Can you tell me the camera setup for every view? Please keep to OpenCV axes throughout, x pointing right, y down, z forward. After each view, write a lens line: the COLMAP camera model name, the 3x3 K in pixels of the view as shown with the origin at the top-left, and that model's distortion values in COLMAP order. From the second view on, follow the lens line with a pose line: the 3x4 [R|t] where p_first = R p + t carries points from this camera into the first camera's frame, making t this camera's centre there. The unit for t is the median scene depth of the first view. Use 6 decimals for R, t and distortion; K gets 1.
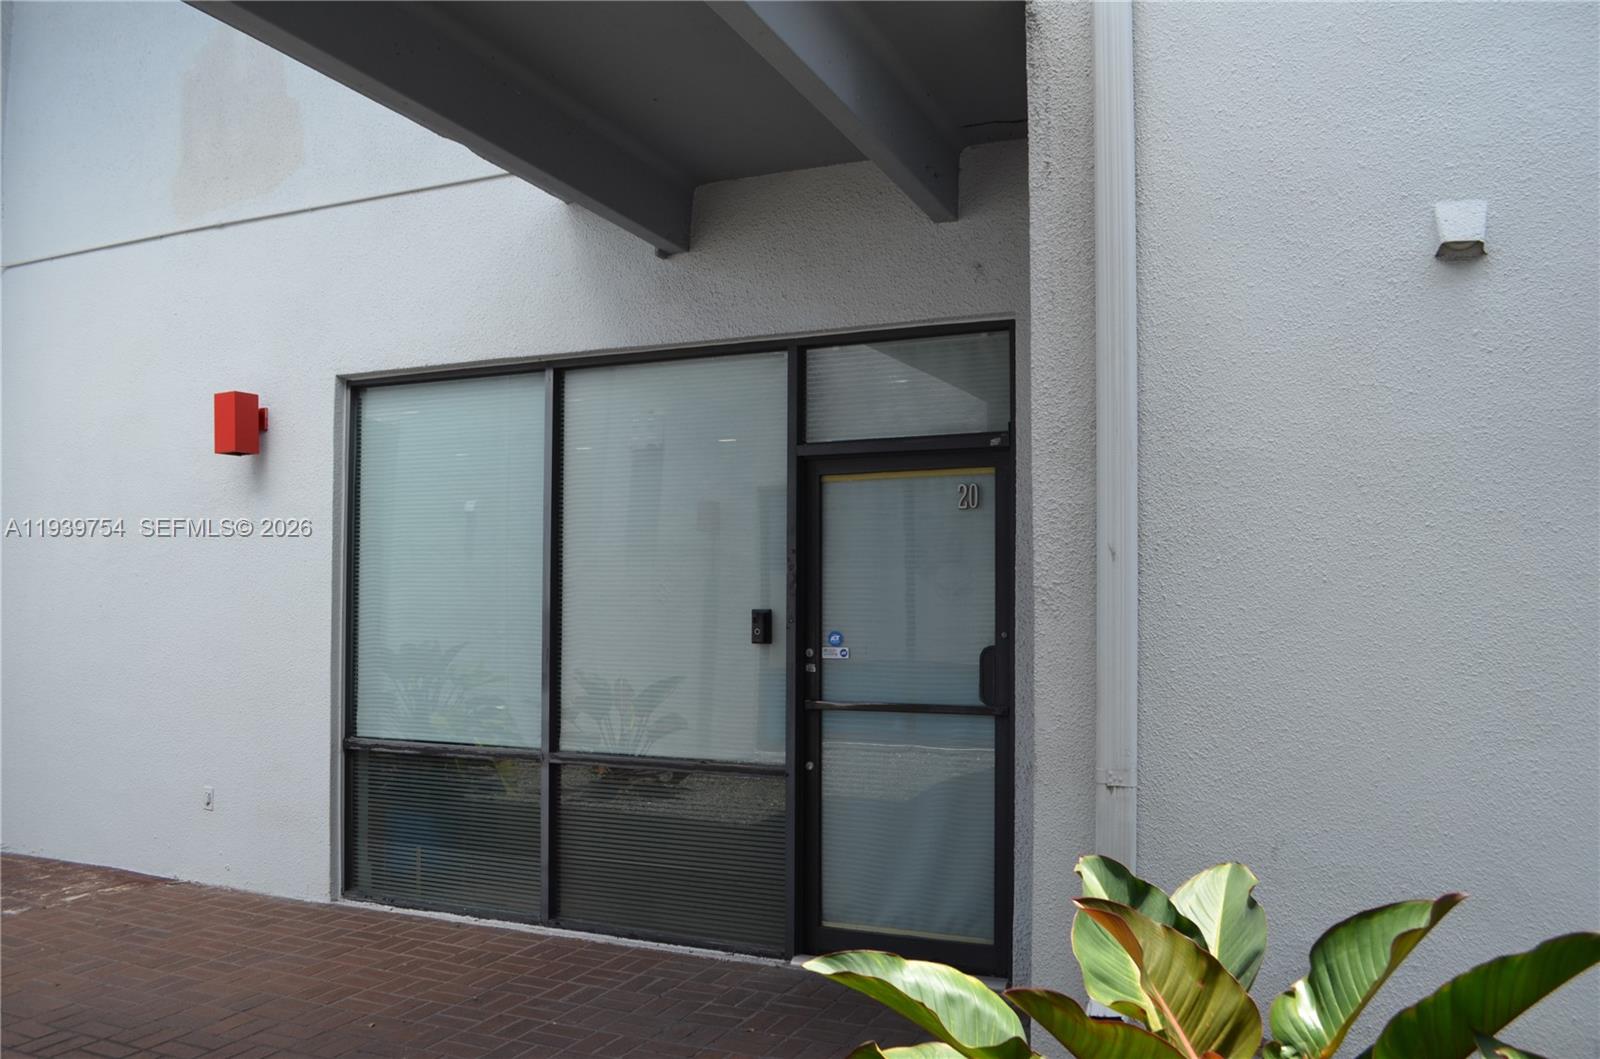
lens RADIAL K [[1248.6, 0, 806.4], [0, 1248.6, 557.9], [0, 0, 1]] dist [-0.078637, 0.000162]
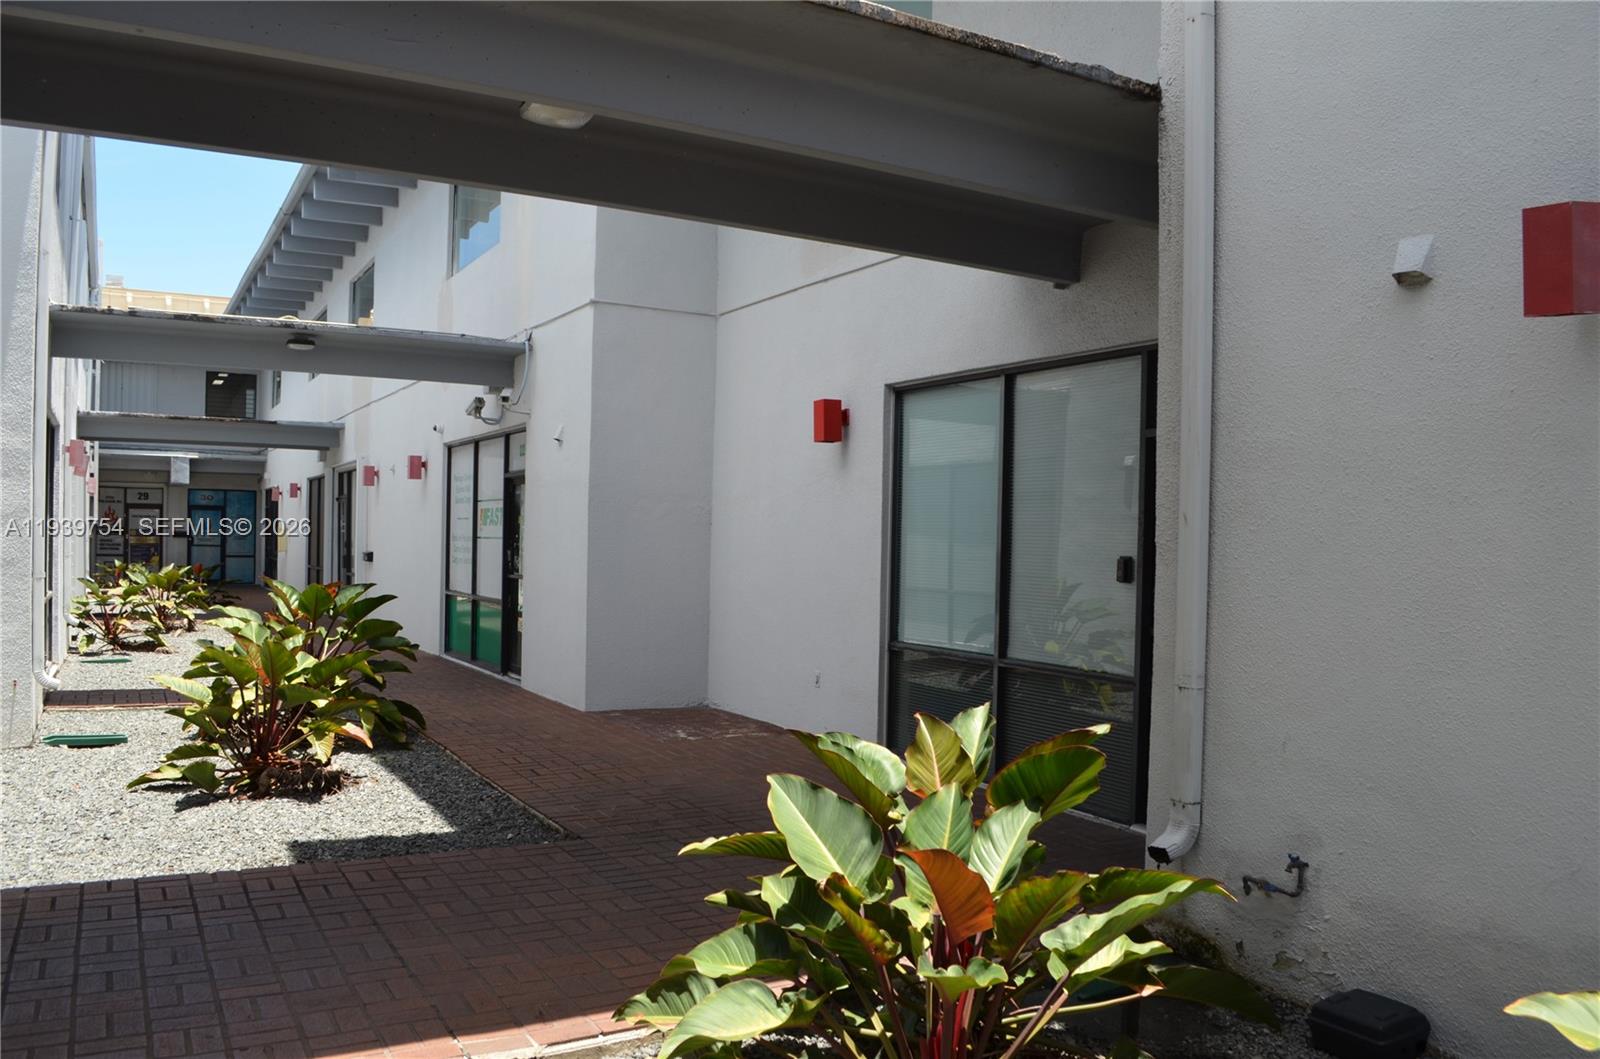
lens RADIAL K [[1248.6, 0, 799.2], [0, 1248.6, 533.6], [0, 0, 1]] dist [-0.078637, 0.000162]
pose [[0.794368, 0.012478, -0.607309, 0.436638], [0.001875, 0.999734, 0.022993, -0.011272], [0.607434, -0.019404, 0.794133, -0.207045]]
